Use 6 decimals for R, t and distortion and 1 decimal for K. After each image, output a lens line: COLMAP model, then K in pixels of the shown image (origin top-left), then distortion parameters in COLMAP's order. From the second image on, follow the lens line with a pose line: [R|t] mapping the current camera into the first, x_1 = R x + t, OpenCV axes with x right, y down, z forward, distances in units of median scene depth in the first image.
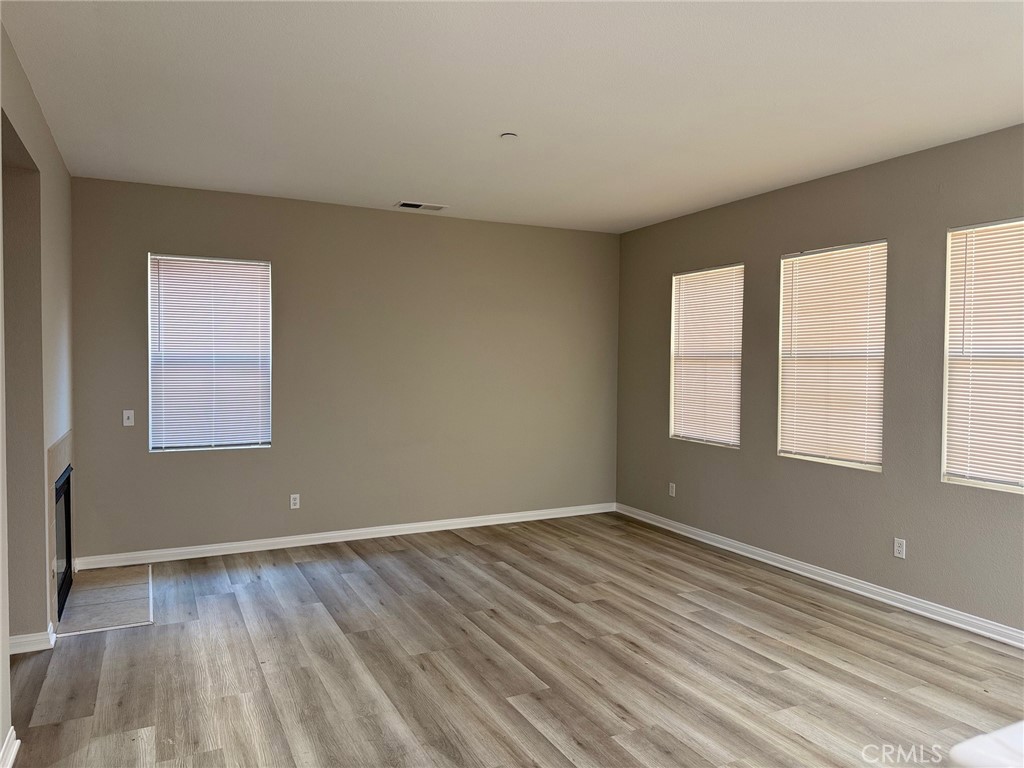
lens RADIAL K [[714.1, 0, 509.6], [0, 714.1, 381.9], [0, 0, 1]] dist [0.133519, -0.195604]
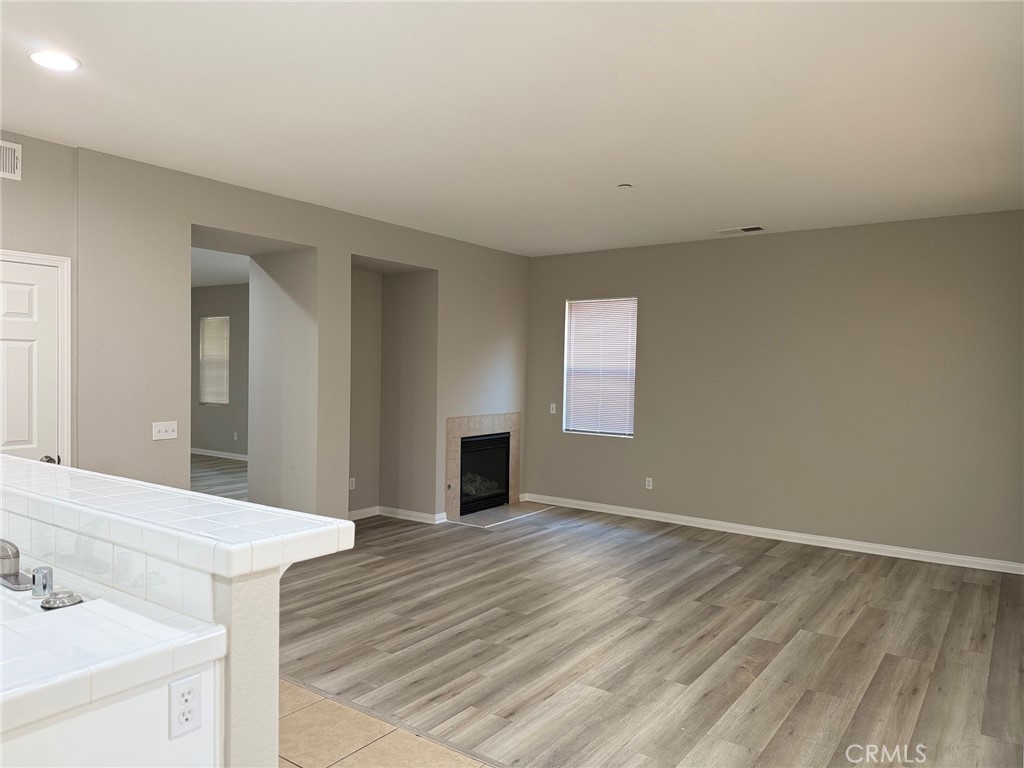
lens RADIAL K [[714.5, 0, 512.0], [0, 714.5, 384.0], [0, 0, 1]] dist [0.174829, -0.283191]
pose [[0.466043, 0.019748, -0.884541, 0.839639], [-0.035718, 0.999356, 0.003493, -0.004737], [0.884041, 0.029966, 0.466449, 0.236768]]
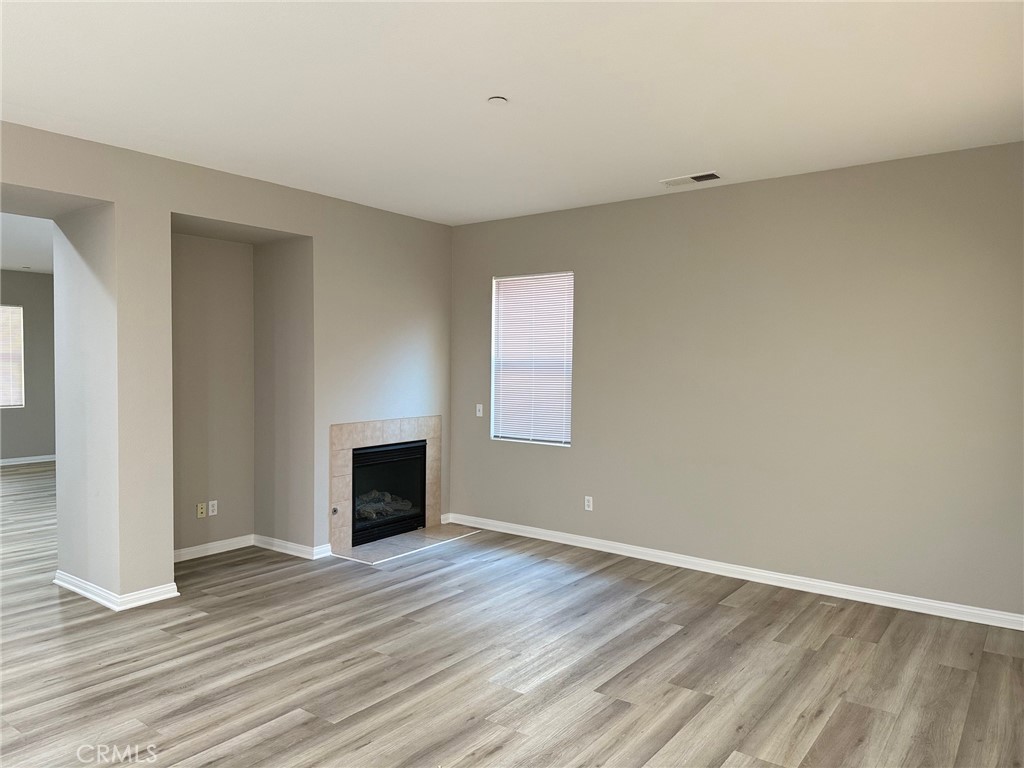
lens RADIAL K [[714.1, 0, 509.6], [0, 714.1, 381.9], [0, 0, 1]] dist [0.133519, -0.195604]
pose [[0.441048, 0.018552, -0.897292, 0.661169], [-0.026616, 0.999617, 0.007584, -0.011278], [0.897089, 0.020537, 0.441373, 0.544821]]
